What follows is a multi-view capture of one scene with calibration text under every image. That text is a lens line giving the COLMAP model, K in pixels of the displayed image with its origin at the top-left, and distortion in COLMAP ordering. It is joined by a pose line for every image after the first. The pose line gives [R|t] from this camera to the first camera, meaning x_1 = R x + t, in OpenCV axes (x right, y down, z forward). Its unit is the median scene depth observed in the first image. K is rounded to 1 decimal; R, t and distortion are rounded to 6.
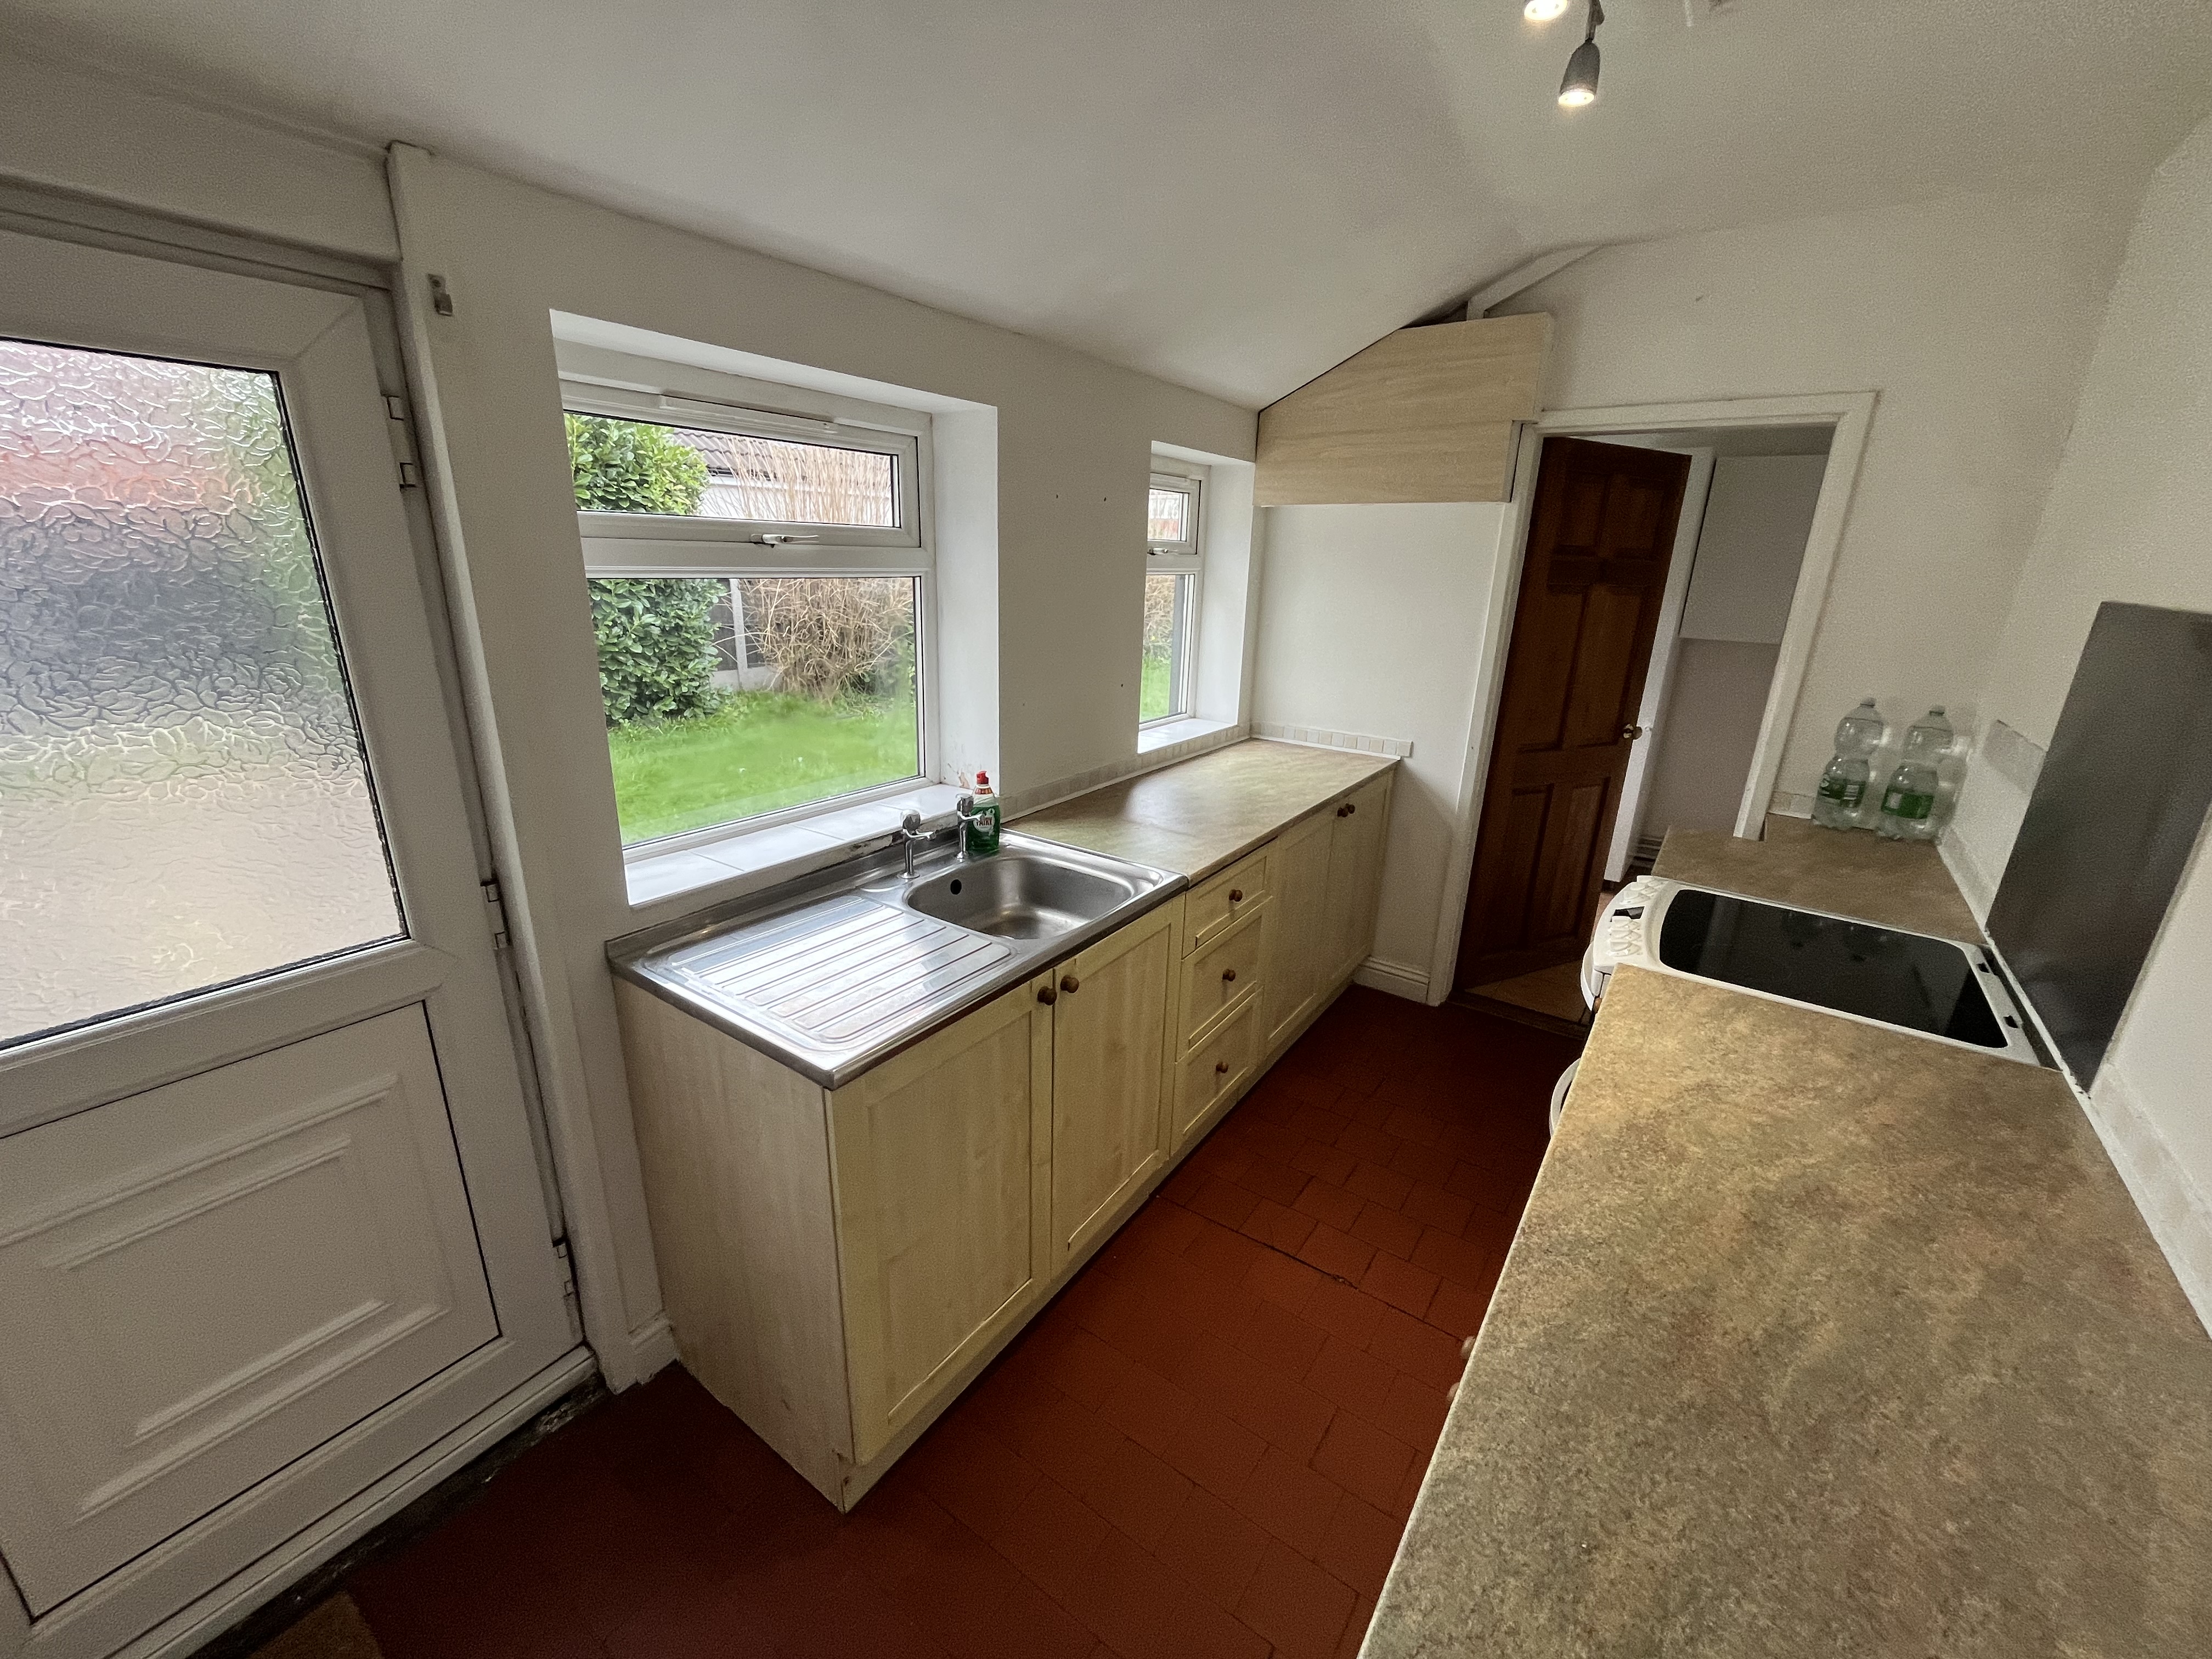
lens RADIAL K [[901.3, 0, 1101.8], [0, 901.3, 833.5], [0, 0, 1]] dist [-0.002893, 0.000167]
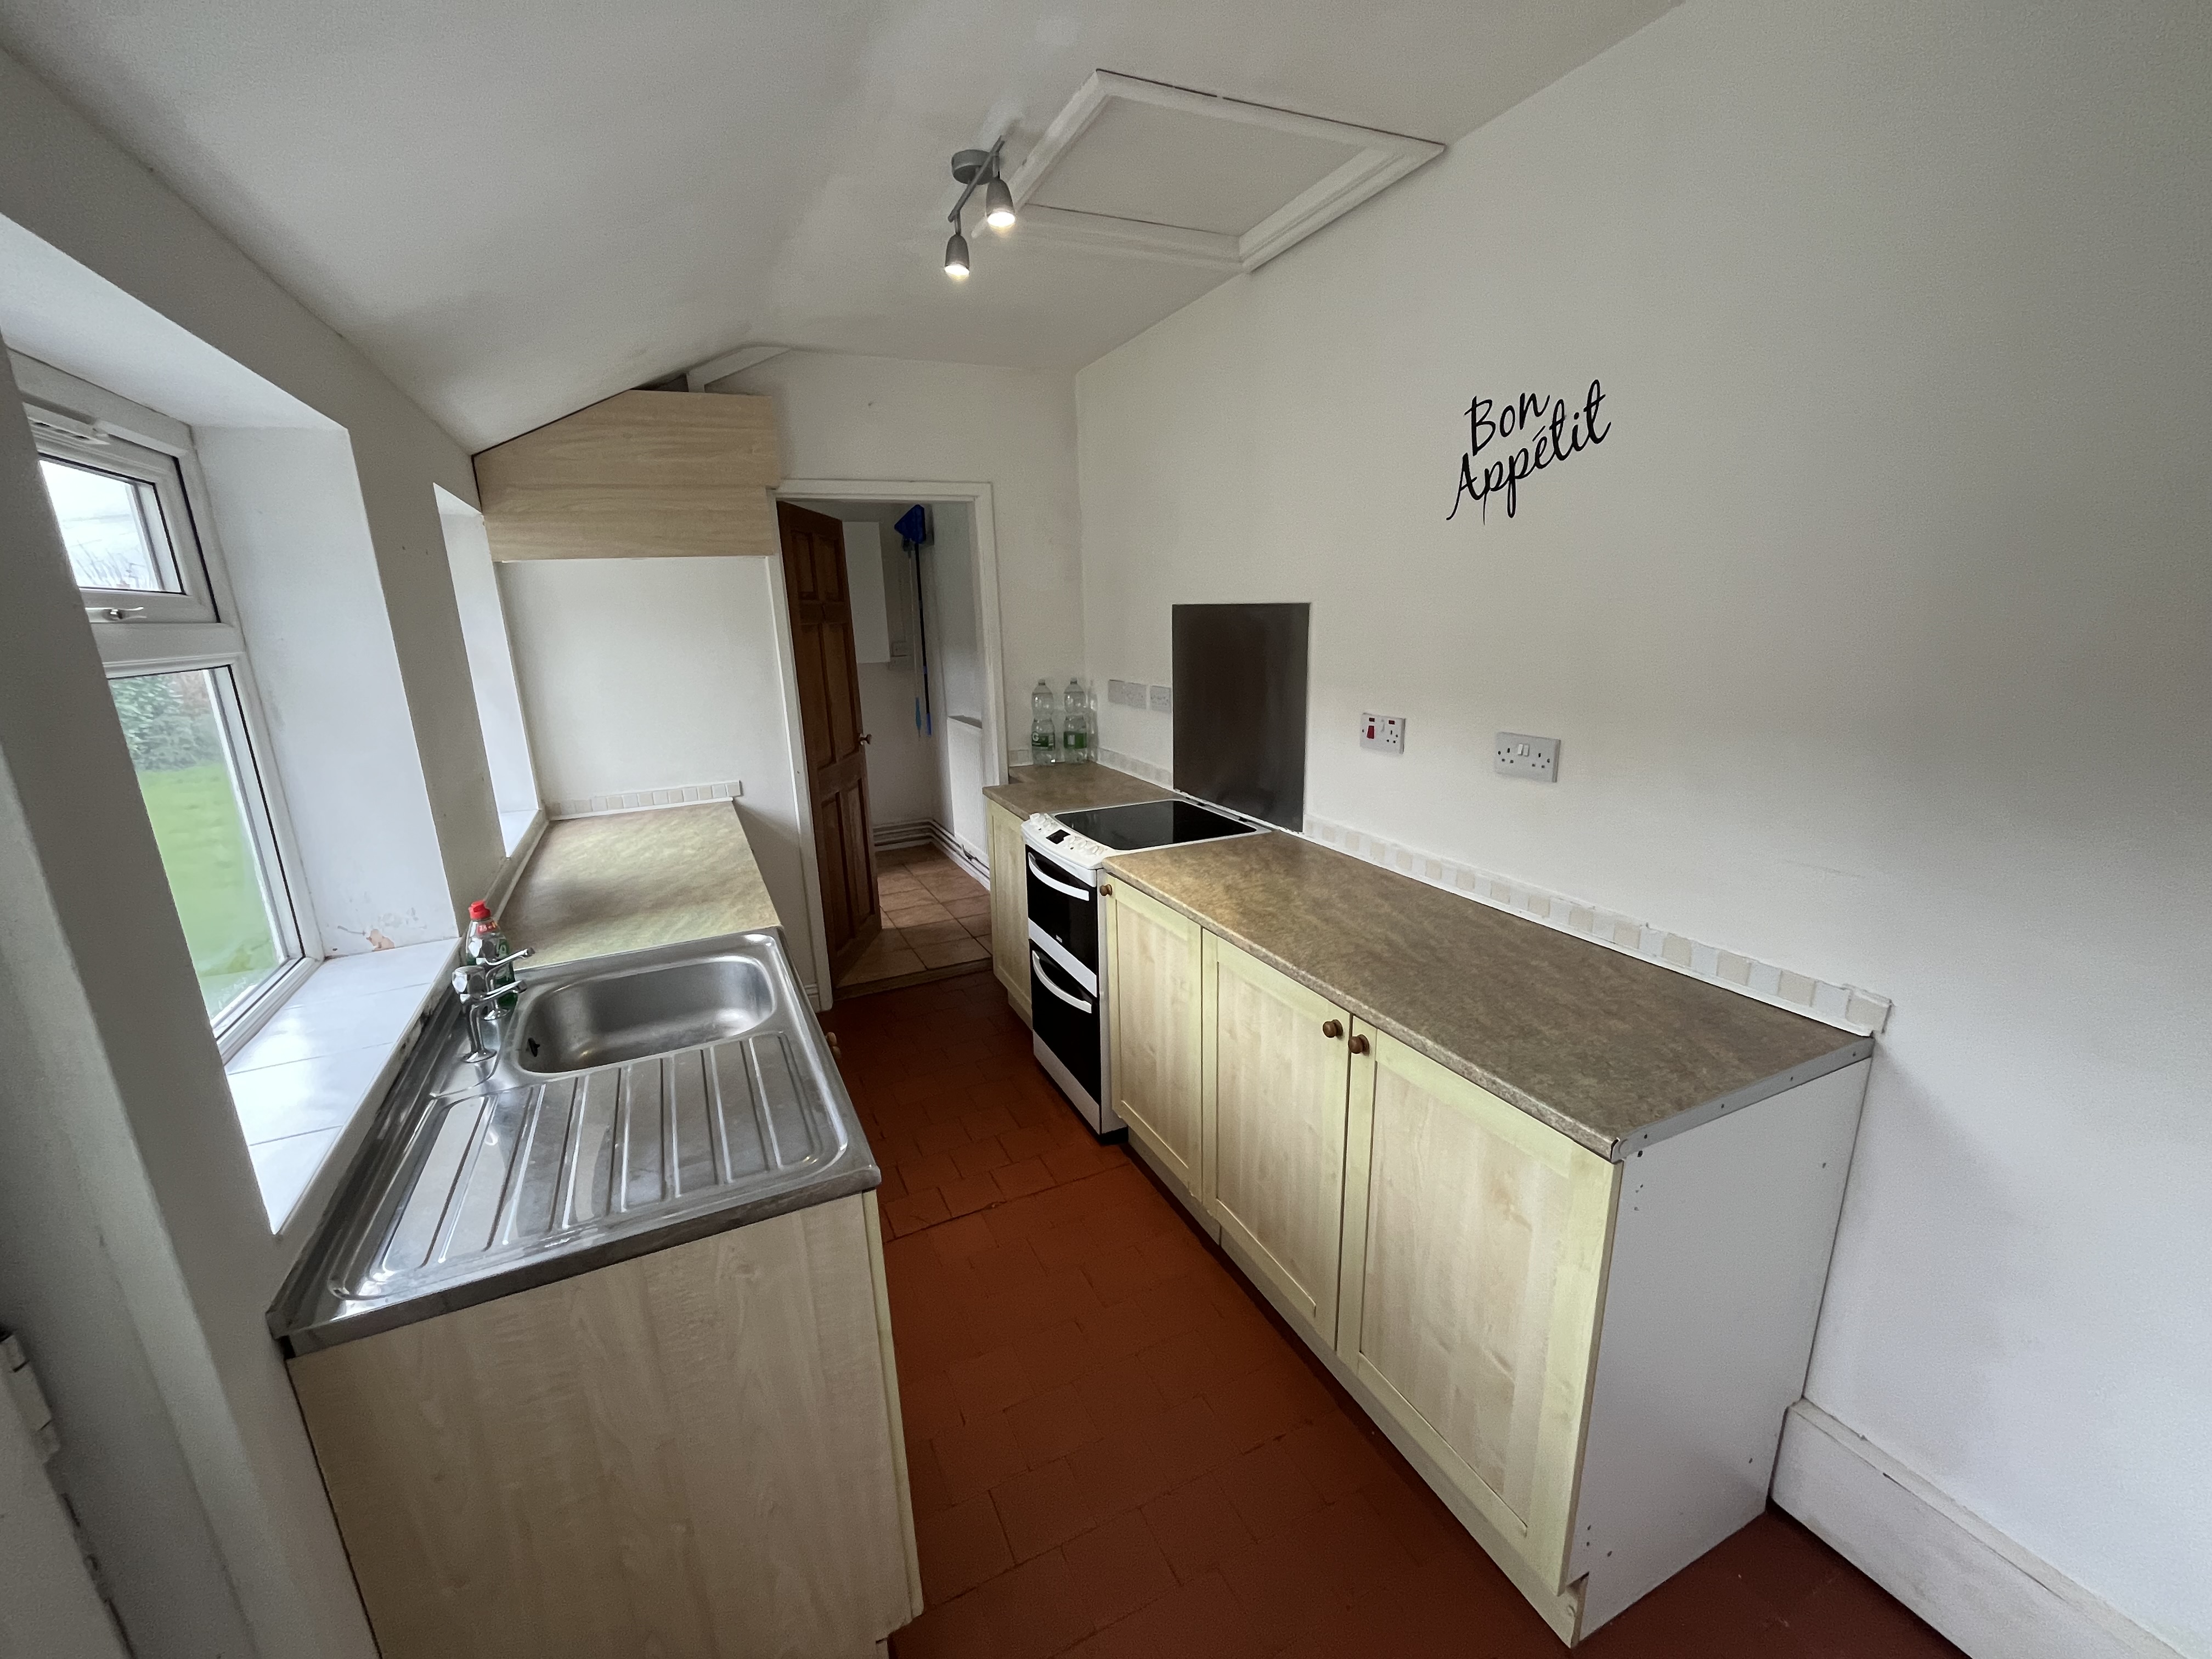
lens RADIAL K [[901.3, 0, 1101.8], [0, 901.3, 833.5], [0, 0, 1]] dist [-0.002893, 0.000167]
pose [[0.486746, -0.257108, 0.834849, -0.472374], [0.306191, 0.945288, 0.112600, -0.045138], [-0.818123, 0.200815, 0.538839, 0.142852]]
